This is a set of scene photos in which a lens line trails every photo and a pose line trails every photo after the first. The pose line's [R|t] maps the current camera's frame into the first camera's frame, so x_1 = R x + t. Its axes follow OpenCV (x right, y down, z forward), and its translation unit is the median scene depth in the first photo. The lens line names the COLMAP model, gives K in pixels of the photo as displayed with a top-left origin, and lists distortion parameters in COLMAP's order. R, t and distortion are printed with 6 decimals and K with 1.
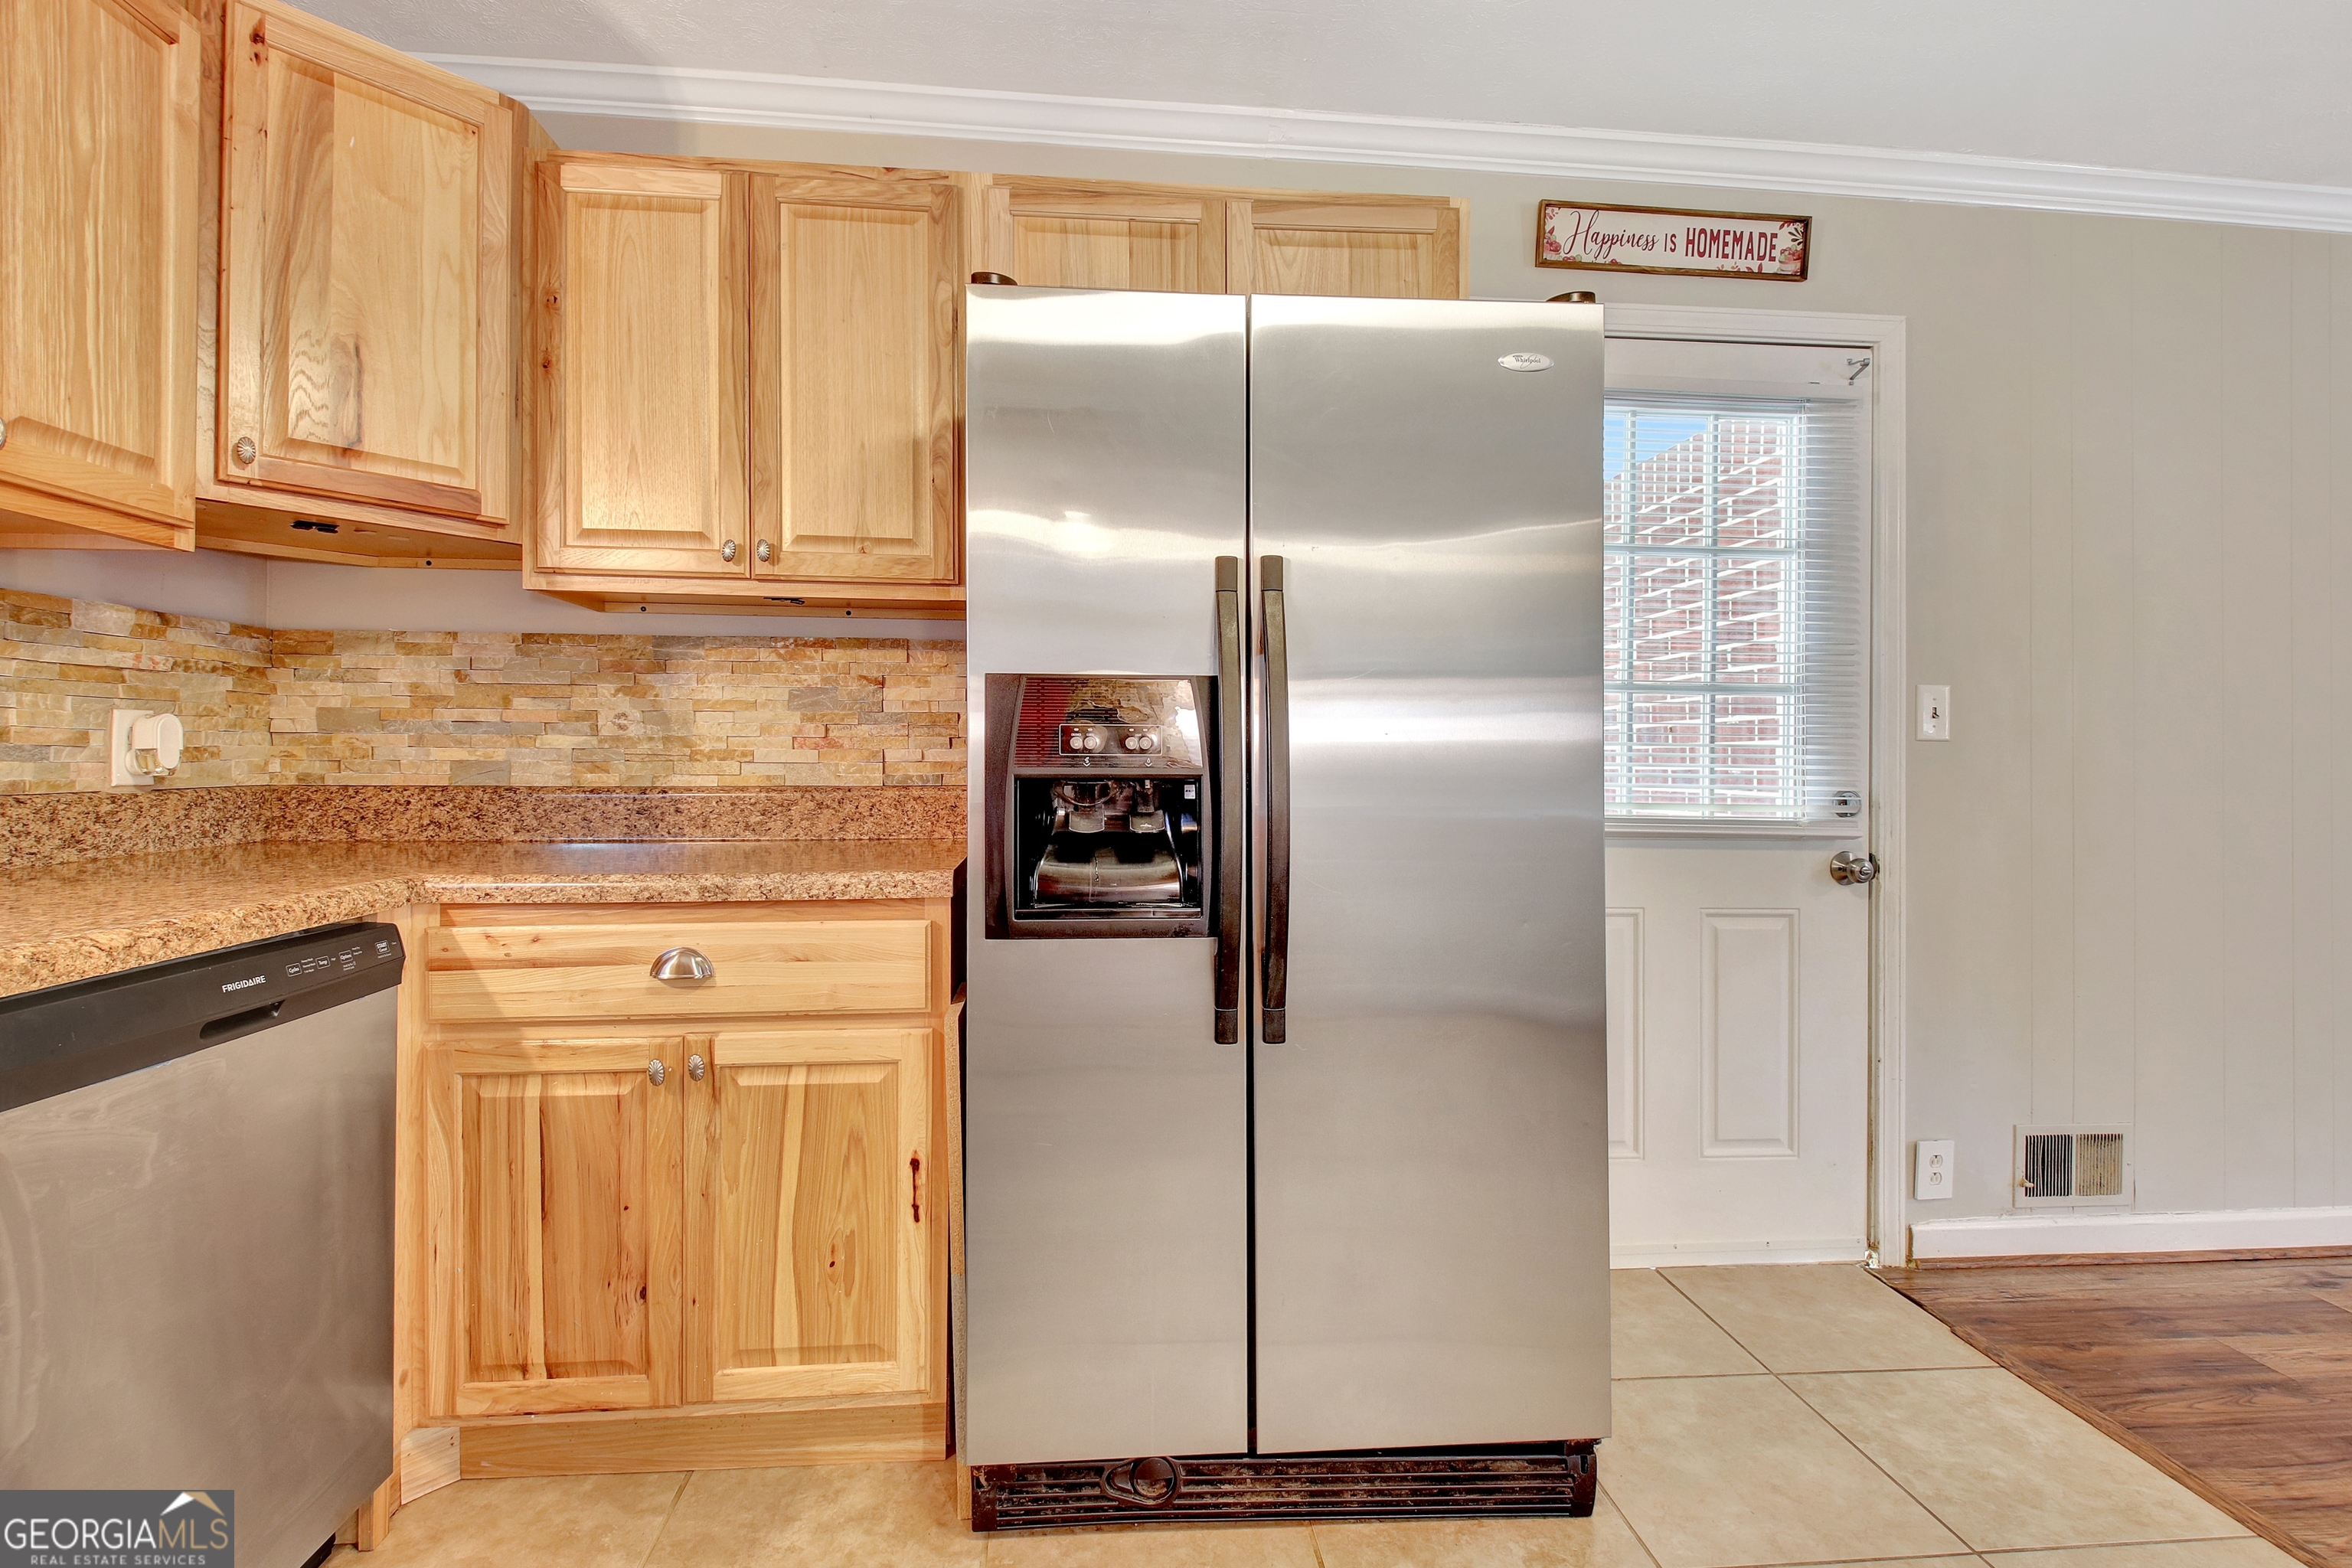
lens RADIAL K [[1121.2, 0, 1189.2], [0, 1121.2, 750.4], [0, 0, 1]] dist [0.024632, -0.016567]
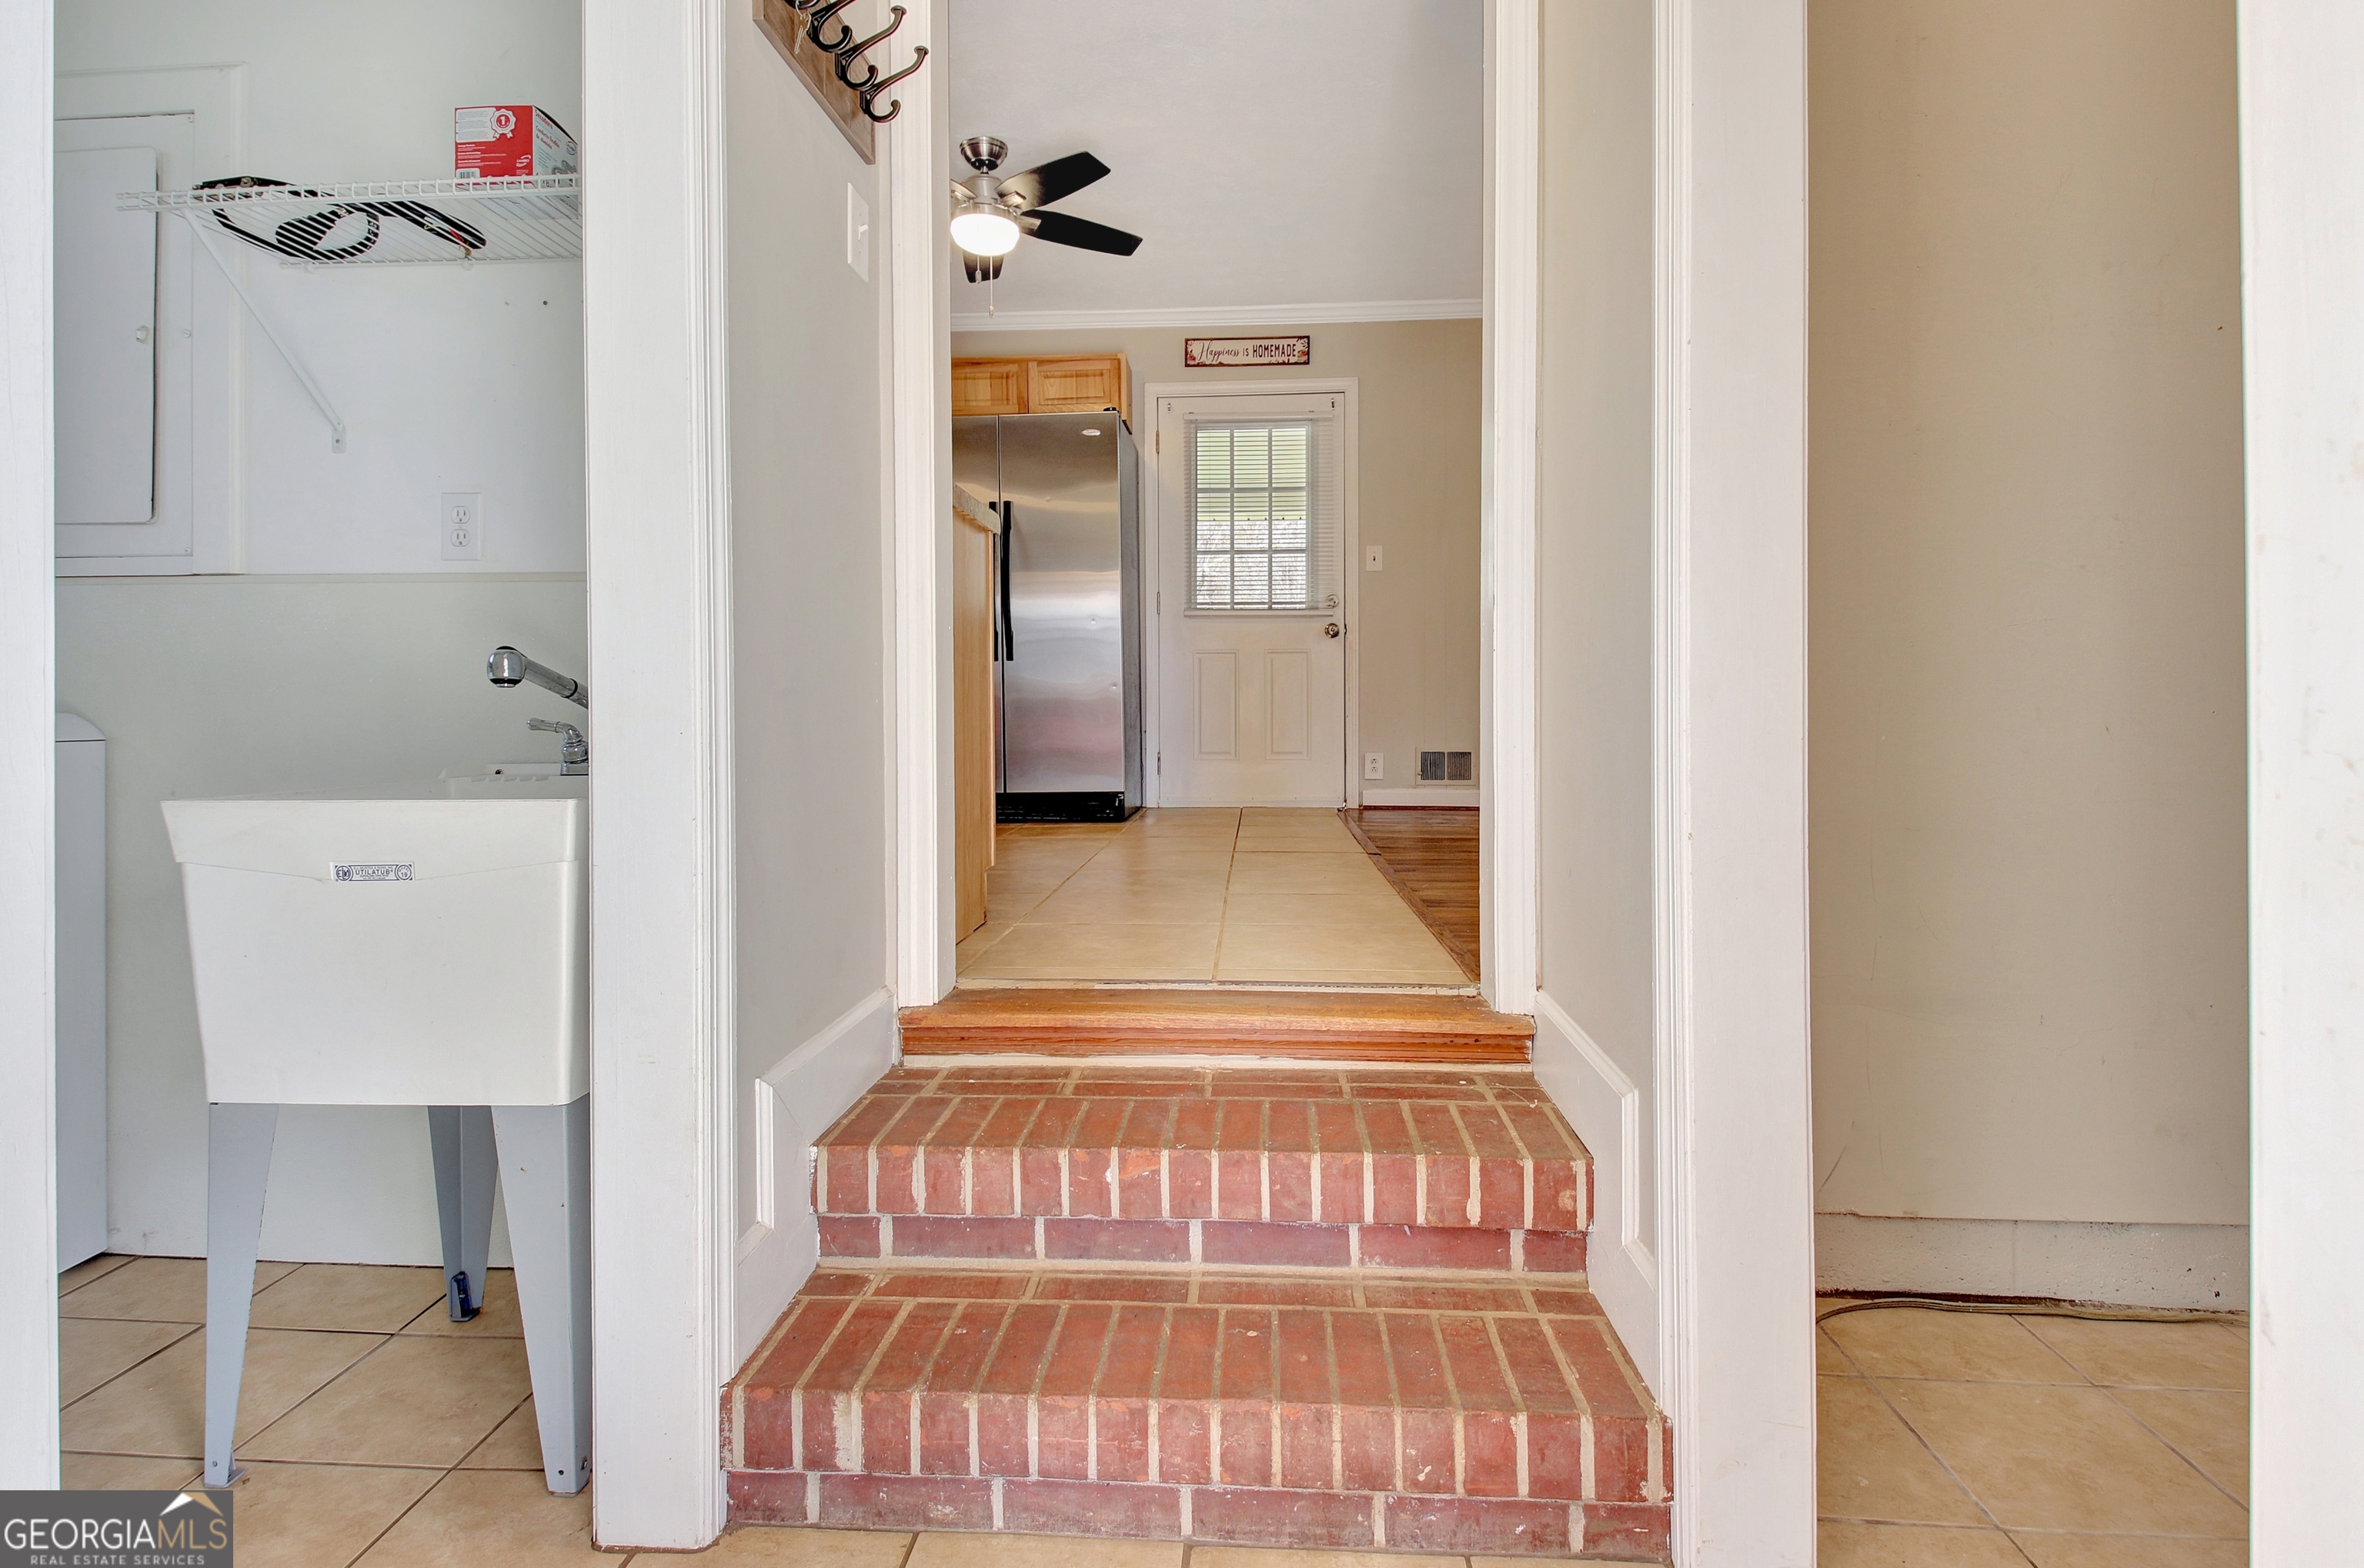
lens RADIAL K [[1216.3, 0, 1217.9], [0, 1216.3, 732.2], [0, 0, 1]] dist [0.019076, -0.019391]
pose [[0.983308, -0.011299, -0.181600, 0.906609], [0.013547, 0.999846, 0.011144, 0.314745], [0.181446, -0.013418, 0.983309, -1.585310]]
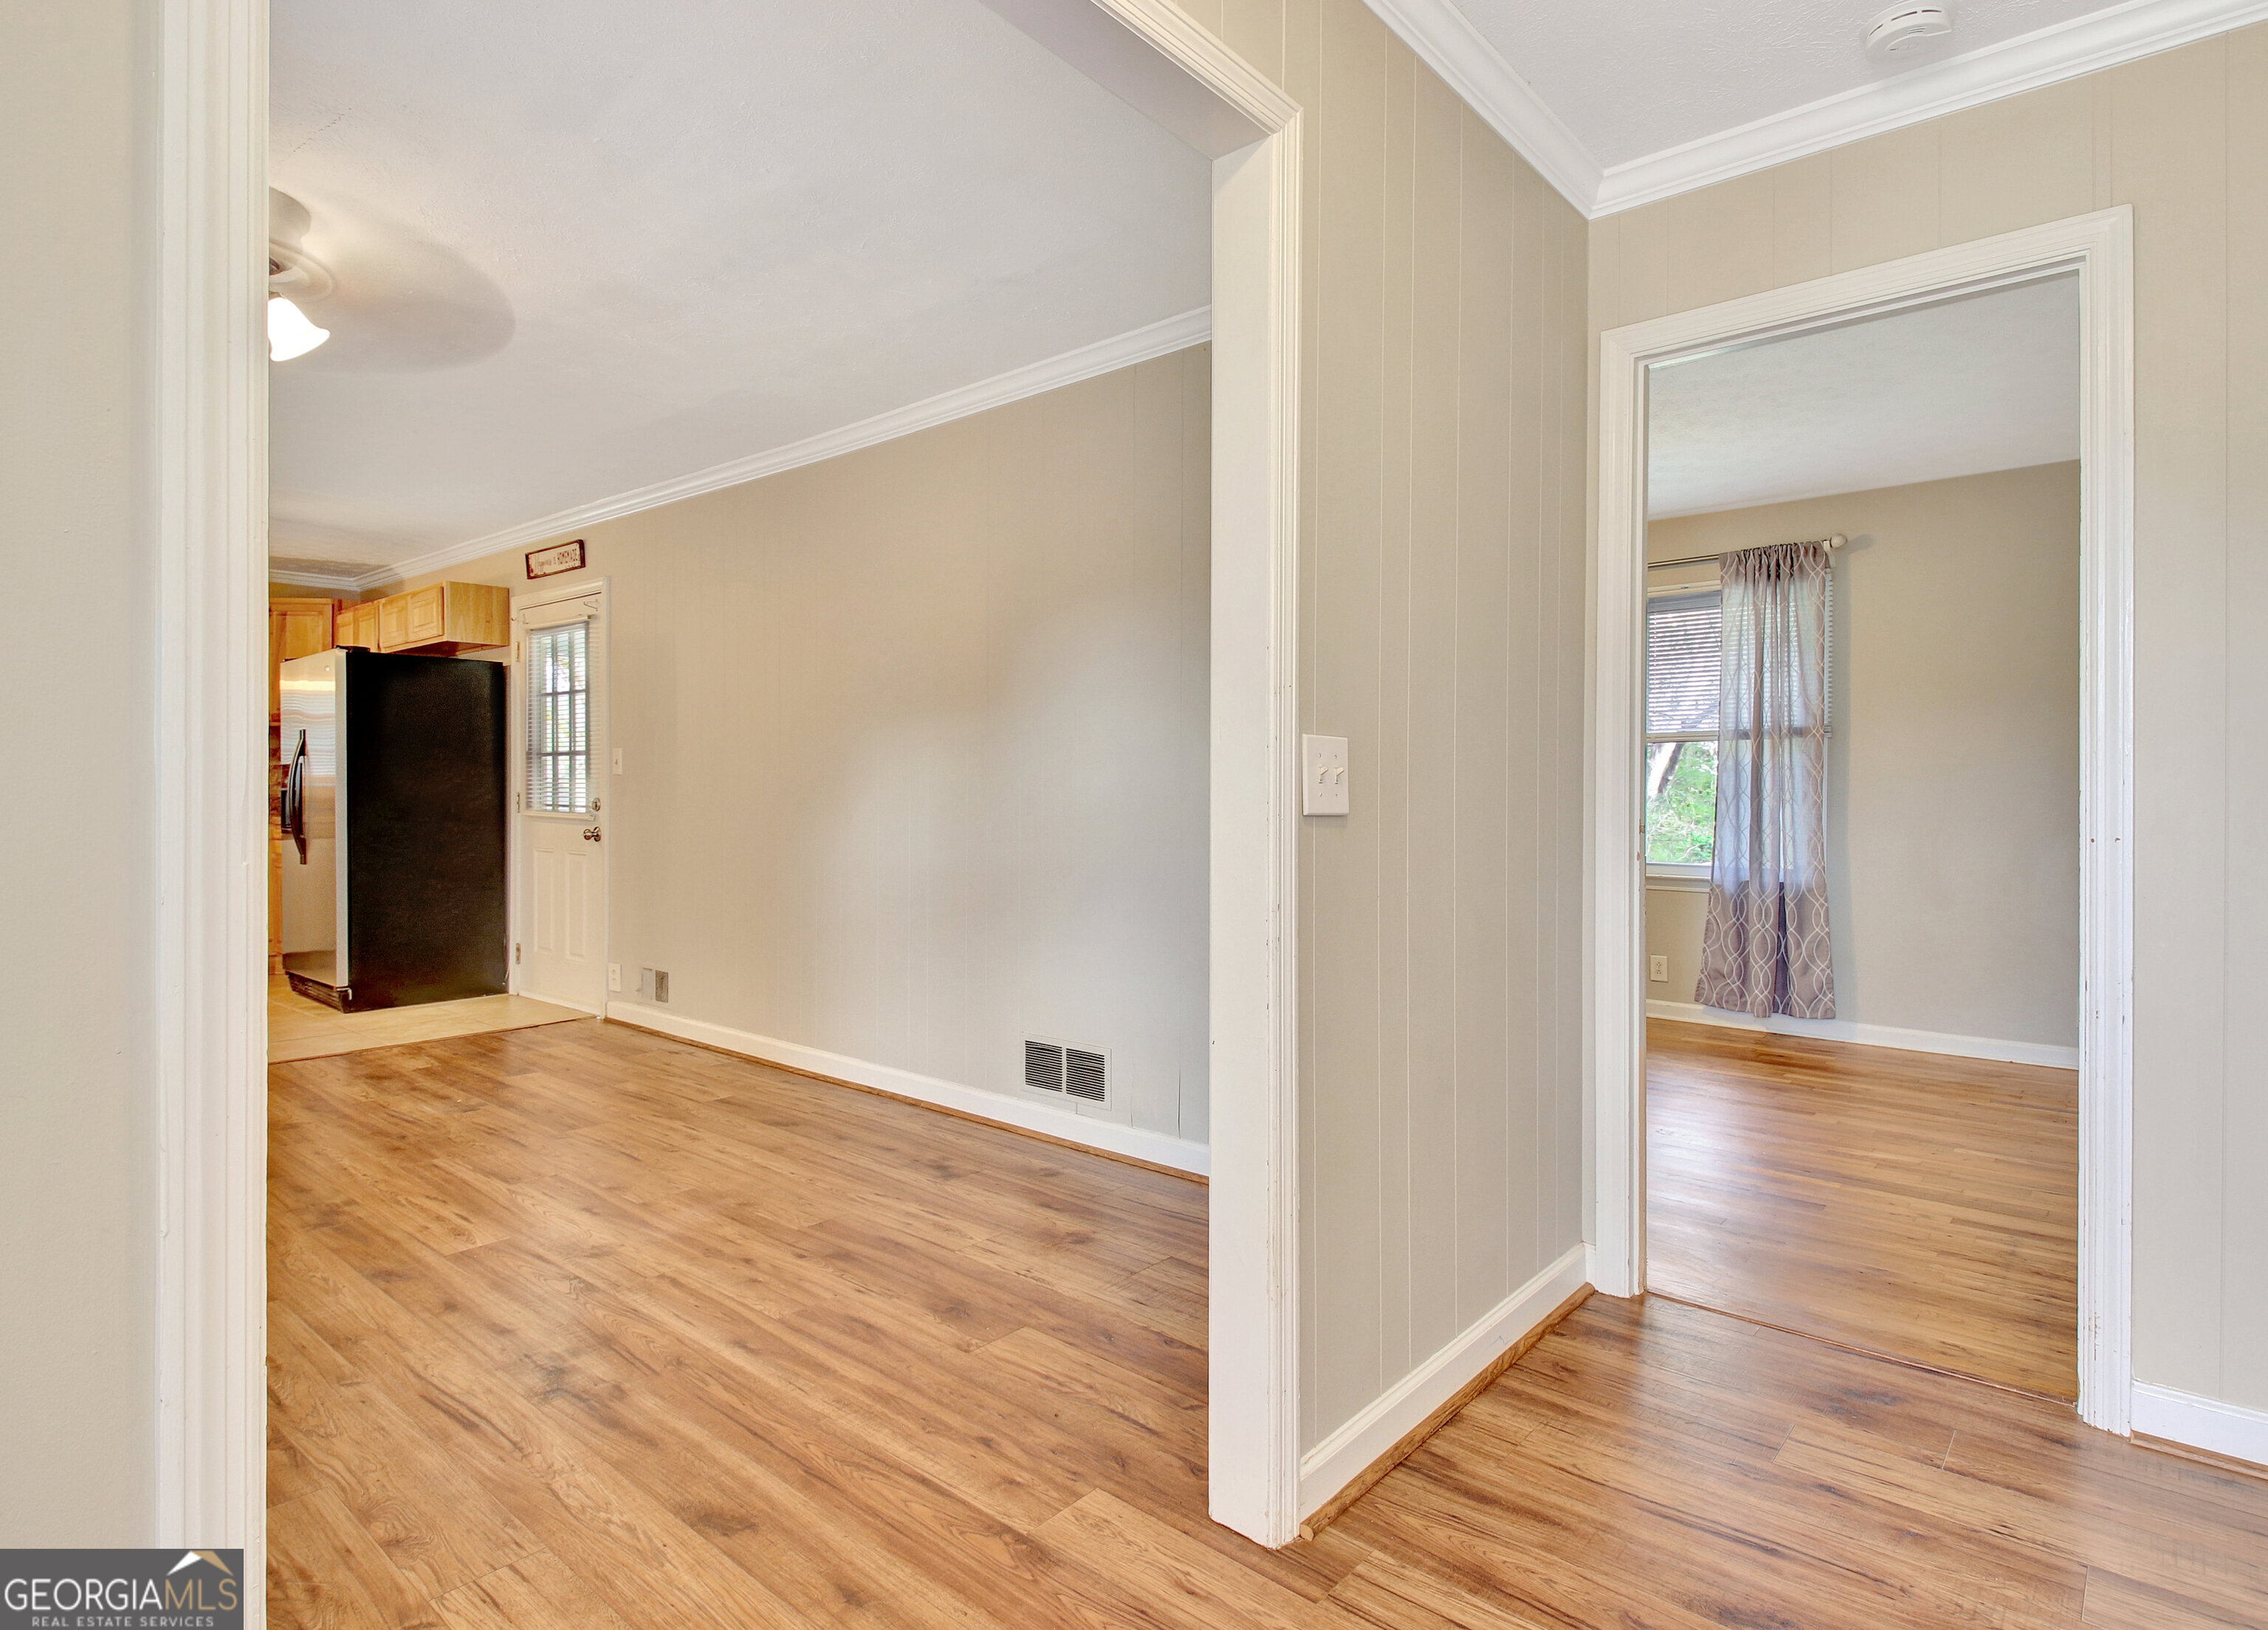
lens RADIAL K [[1216.8, 0, 1140.3], [0, 1216.8, 796.2], [0, 0, 1]] dist [0.017301, -0.002225]
pose [[0.690819, -0.003463, -0.723019, 3.444827], [0.011330, 0.999918, 0.006036, 0.032781], [0.722939, -0.012361, 0.690802, 0.156024]]
